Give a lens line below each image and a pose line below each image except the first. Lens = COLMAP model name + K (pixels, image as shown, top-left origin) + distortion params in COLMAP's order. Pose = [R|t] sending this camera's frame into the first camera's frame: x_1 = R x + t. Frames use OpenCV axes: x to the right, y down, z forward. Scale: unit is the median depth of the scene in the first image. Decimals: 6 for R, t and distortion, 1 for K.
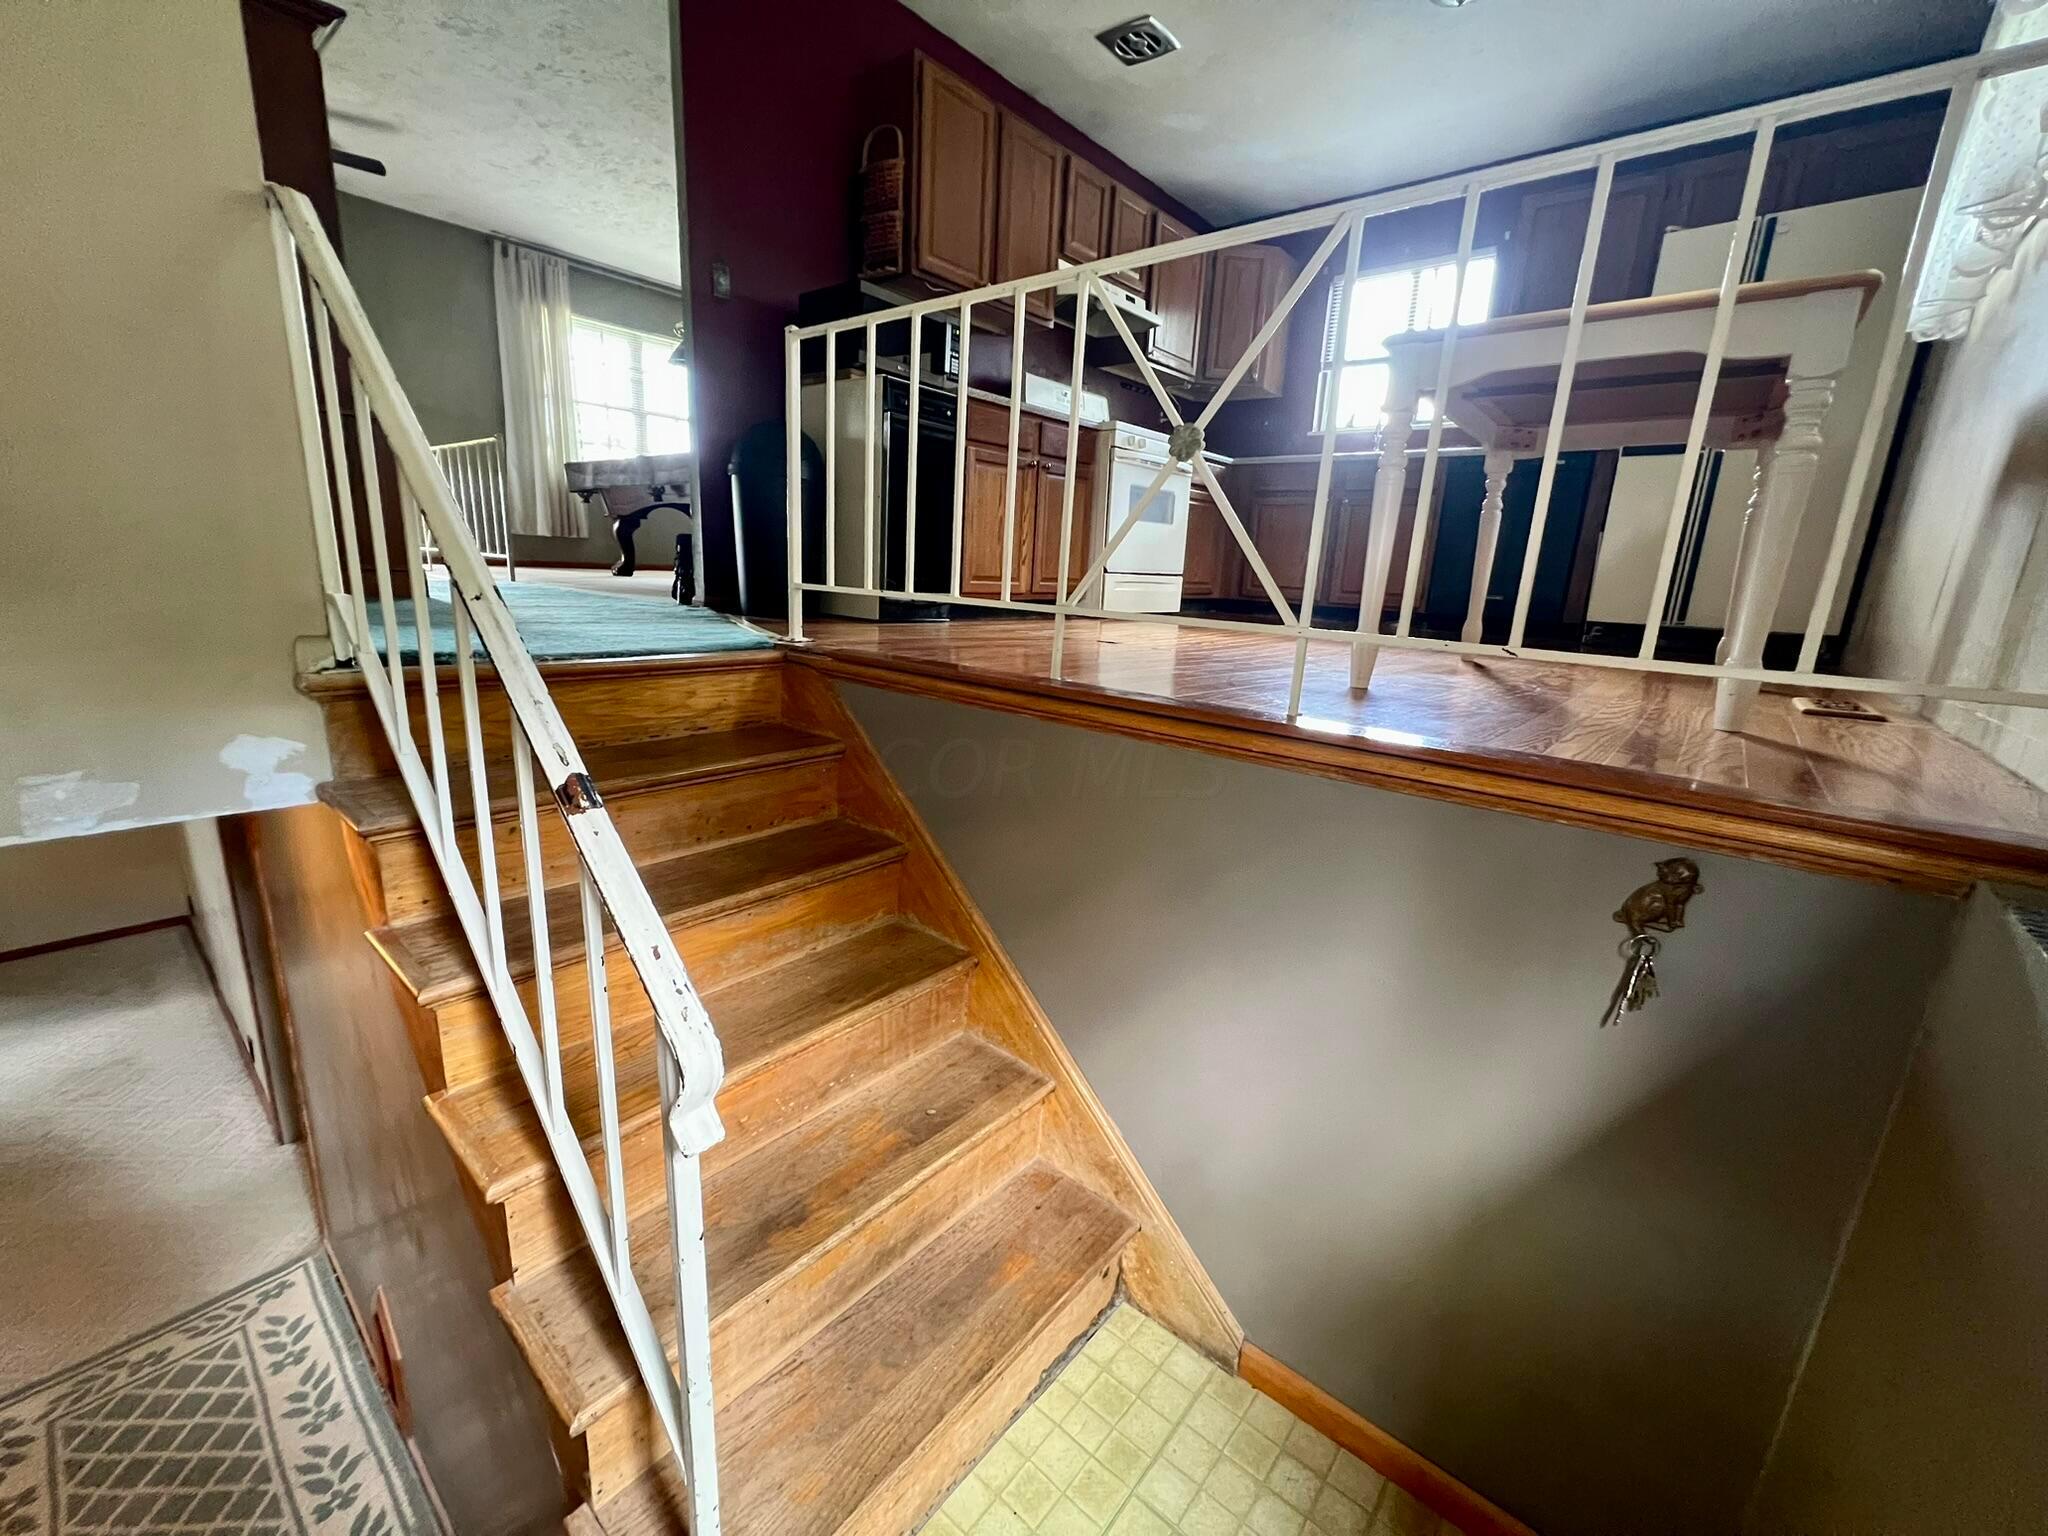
lens RADIAL K [[823.5, 0, 1020.9], [0, 823.5, 767.6], [0, 0, 1]] dist [-0.002076, 0.000508]
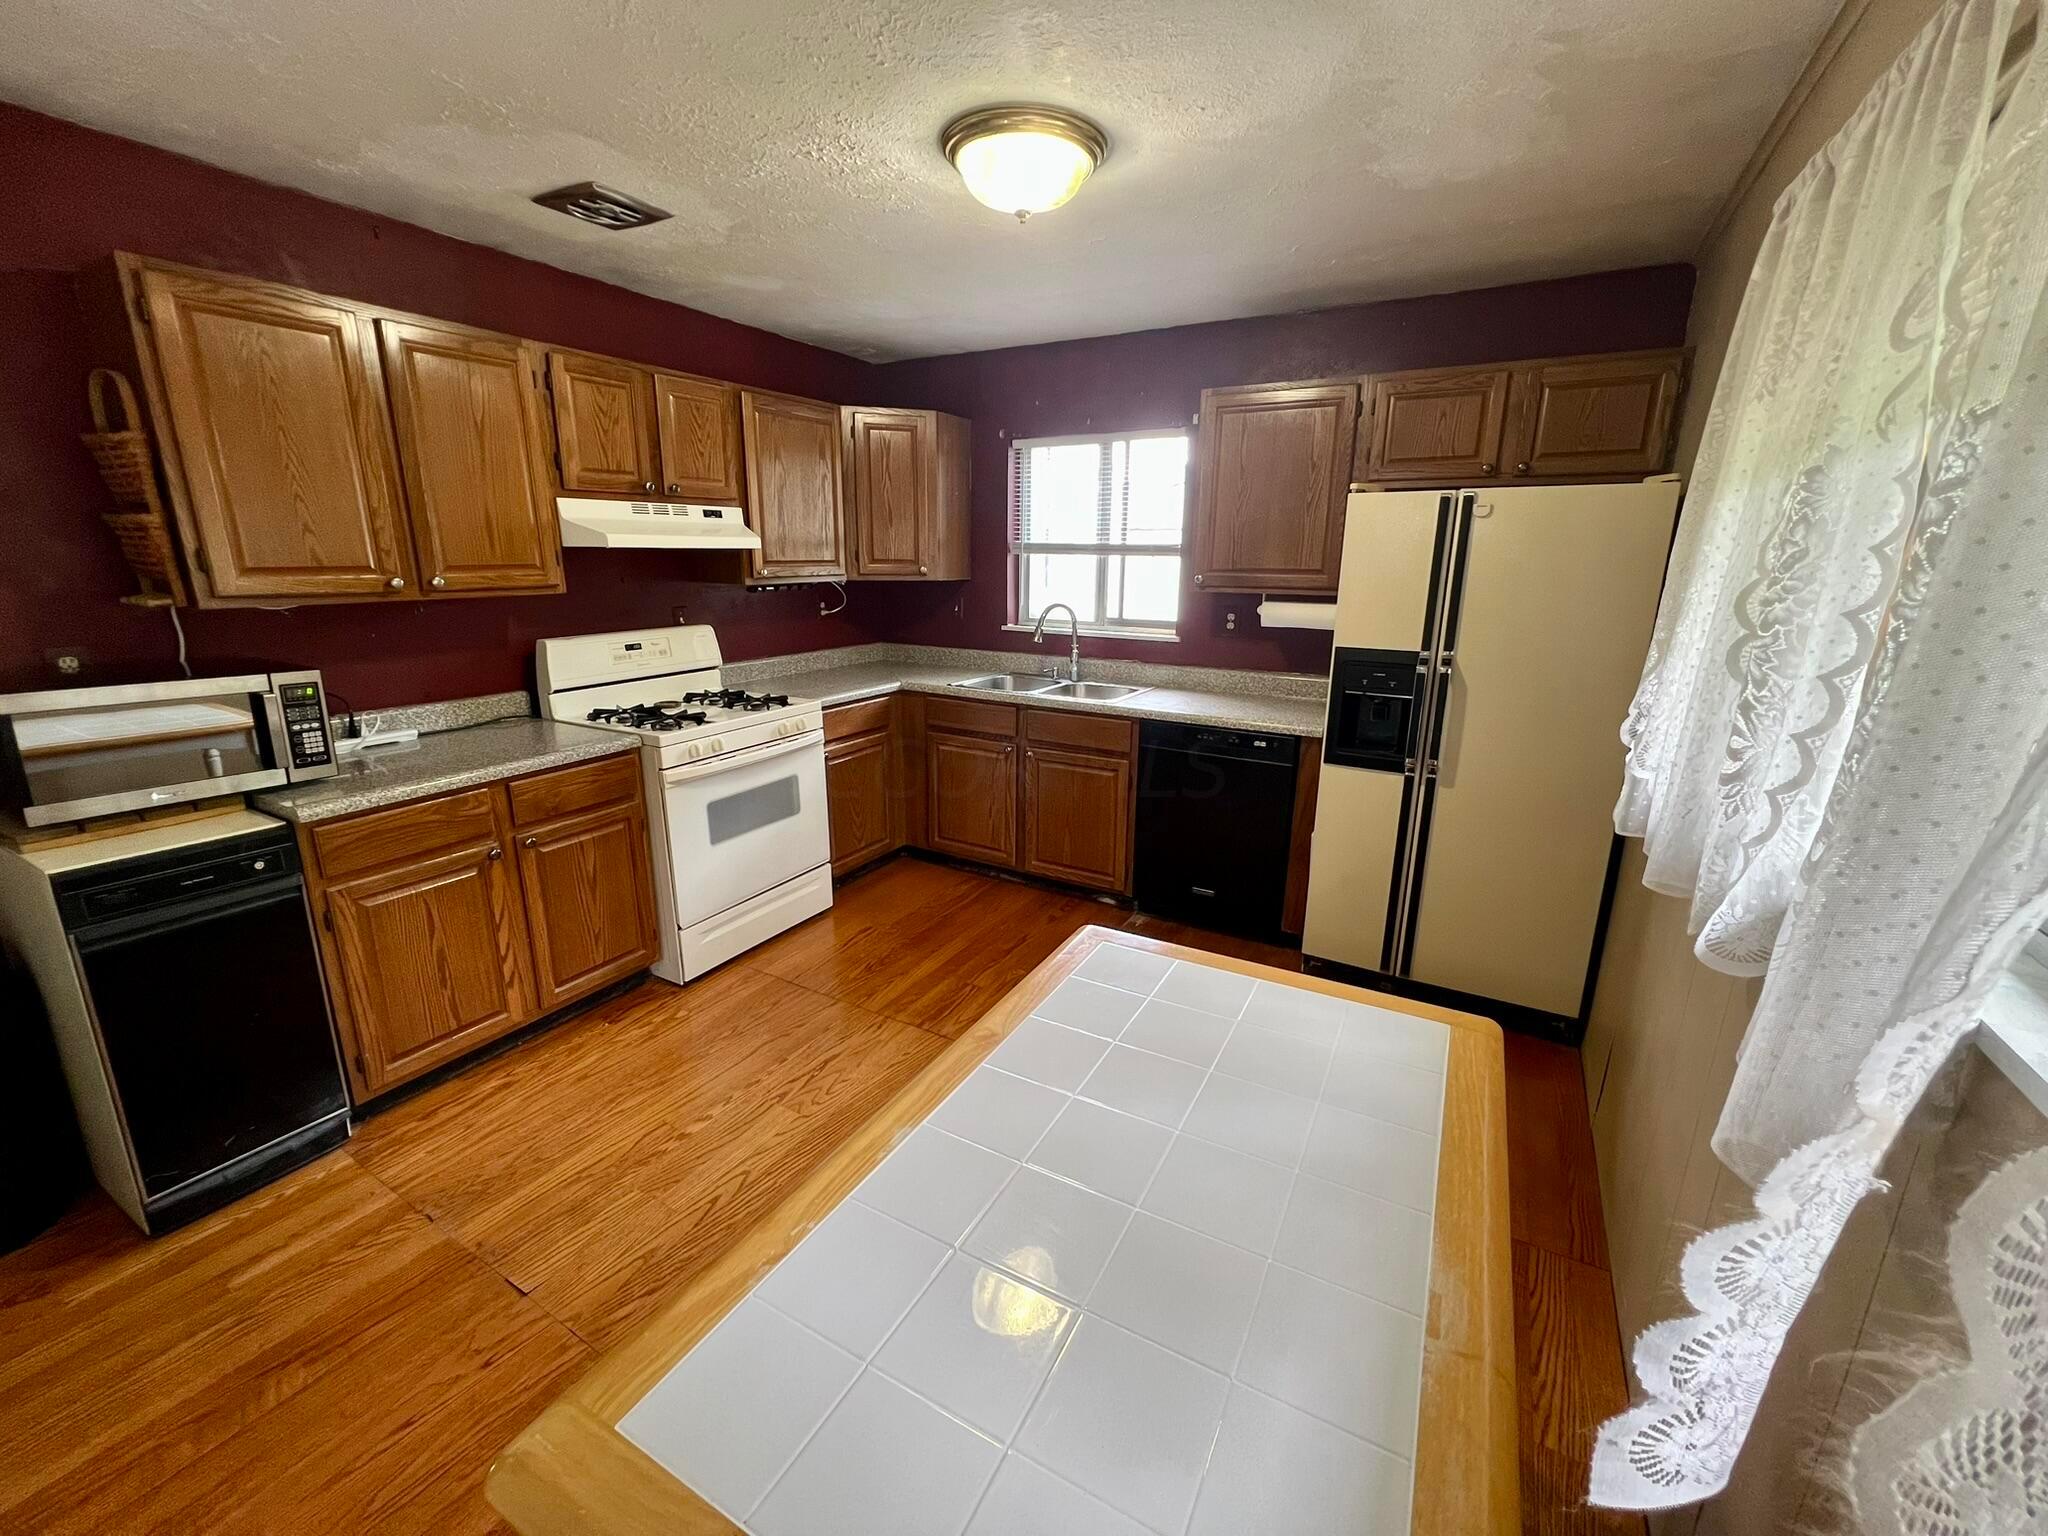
lens RADIAL K [[823.5, 0, 1020.9], [0, 823.5, 762.1], [0, 0, 1]] dist [-0.002076, 0.000508]
pose [[0.982878, -0.080279, 0.165847, 0.309160], [0.077645, 0.996731, 0.022313, -0.405450], [-0.167097, -0.009053, 0.985899, 0.273233]]
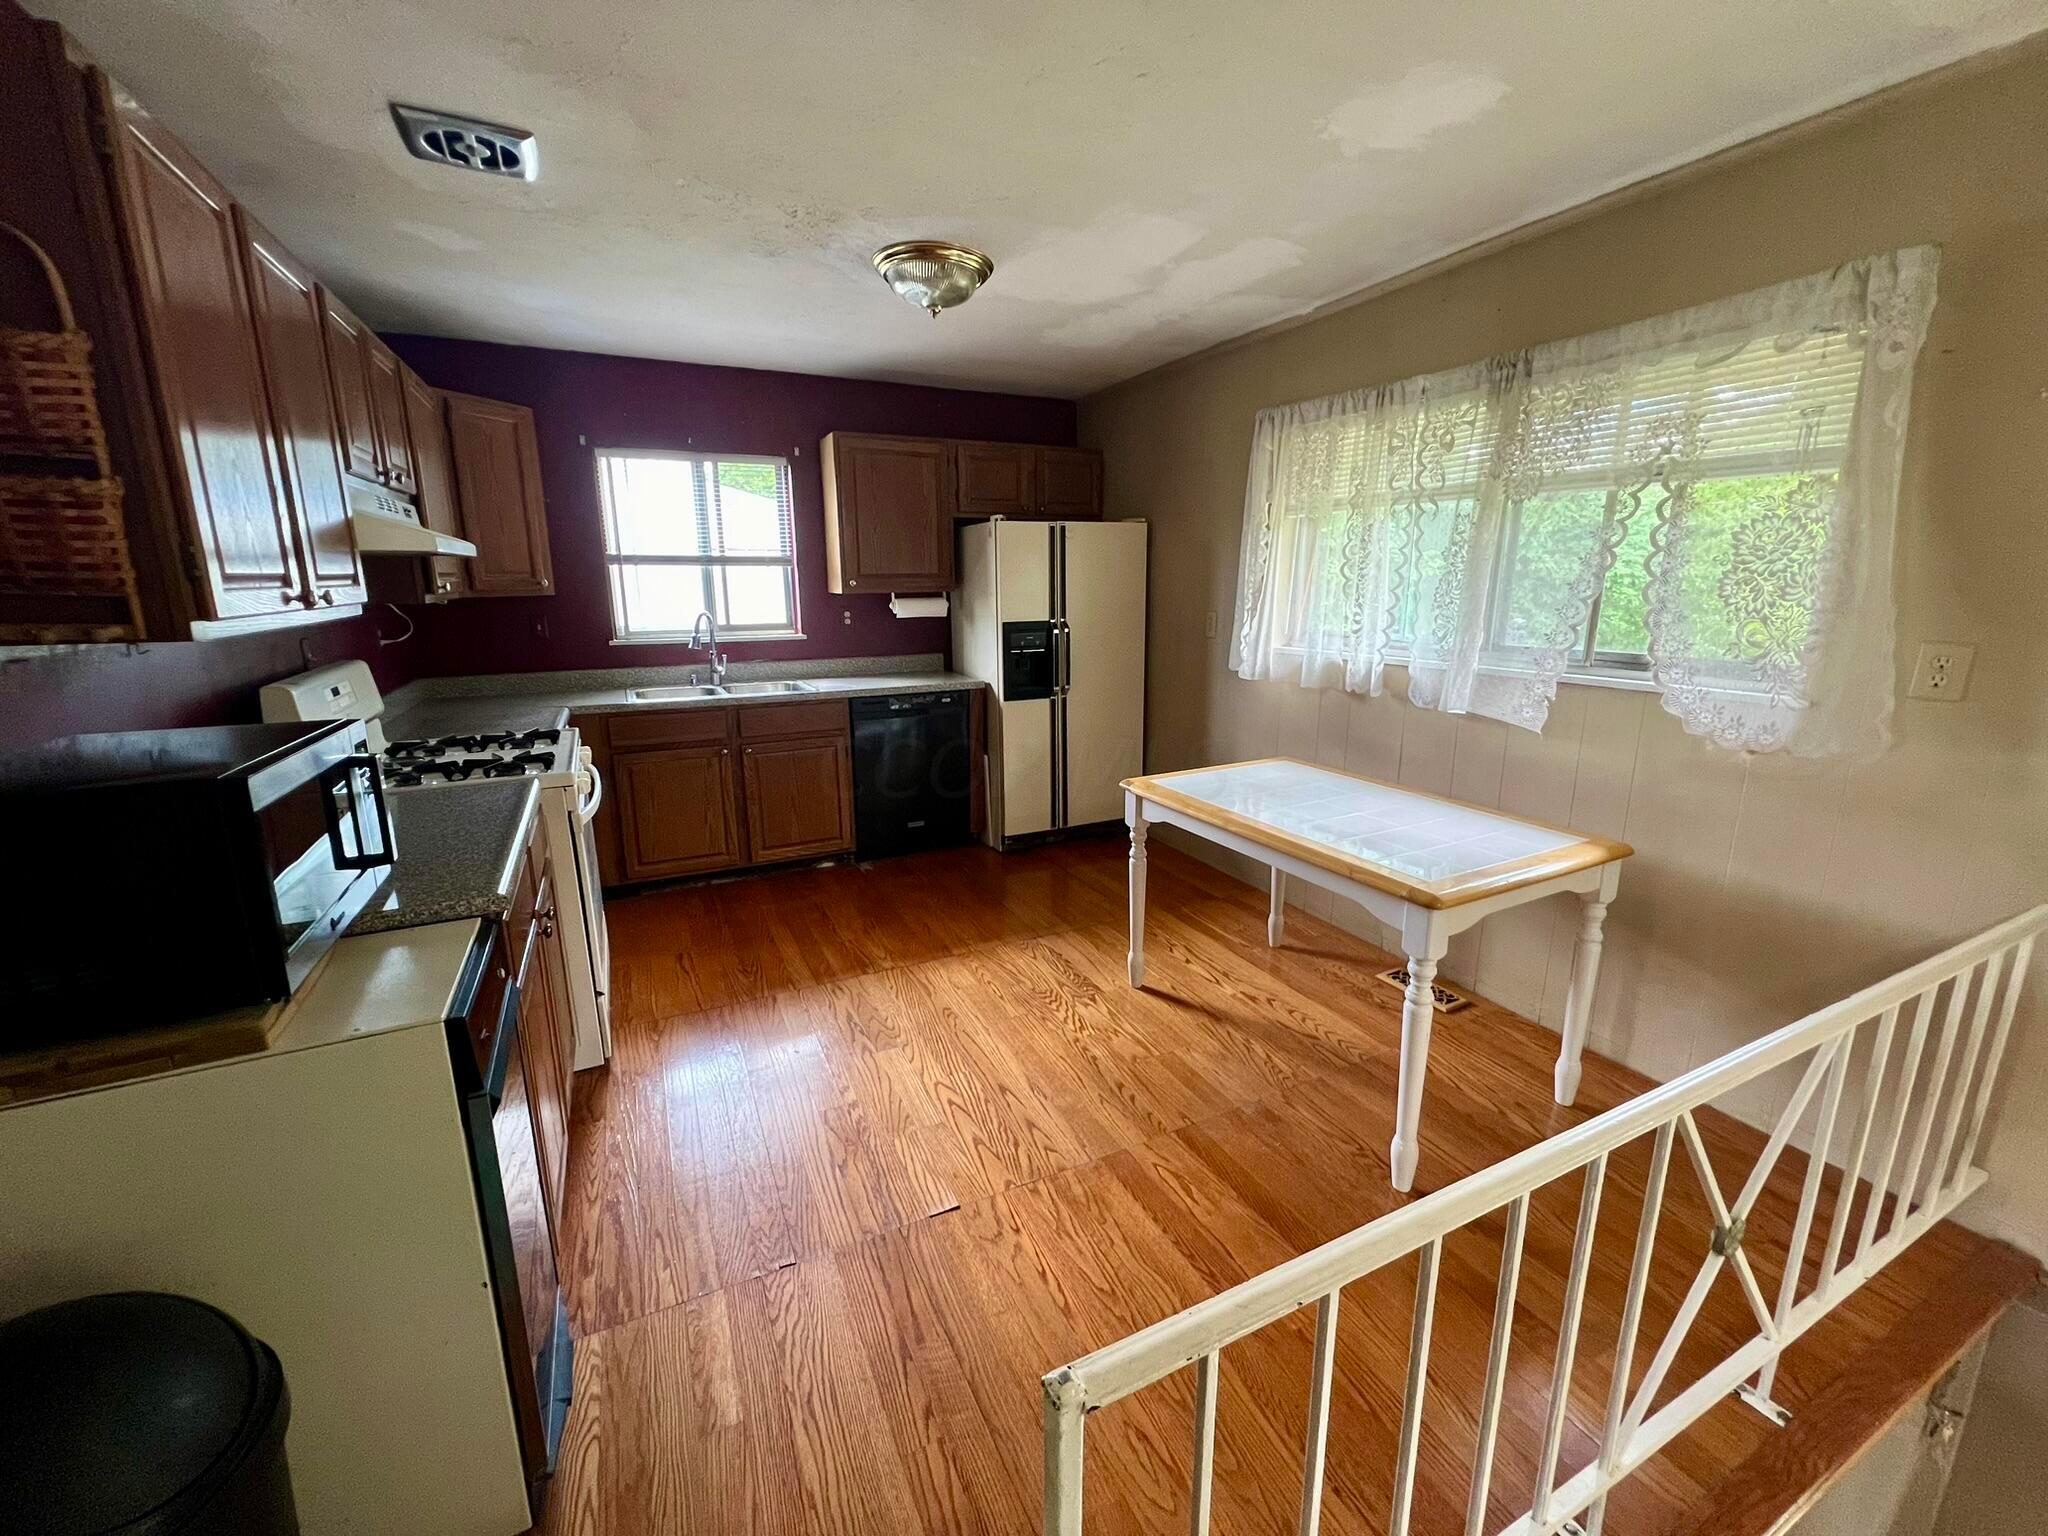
lens RADIAL K [[823.5, 0, 1024.3], [0, 823.5, 760.3], [0, 0, 1]] dist [-0.002076, 0.000508]
pose [[0.401423, -0.248180, 0.881627, -0.283290], [0.240808, 0.957320, 0.159843, -0.461597], [-0.883669, 0.148138, 0.444054, 0.463049]]
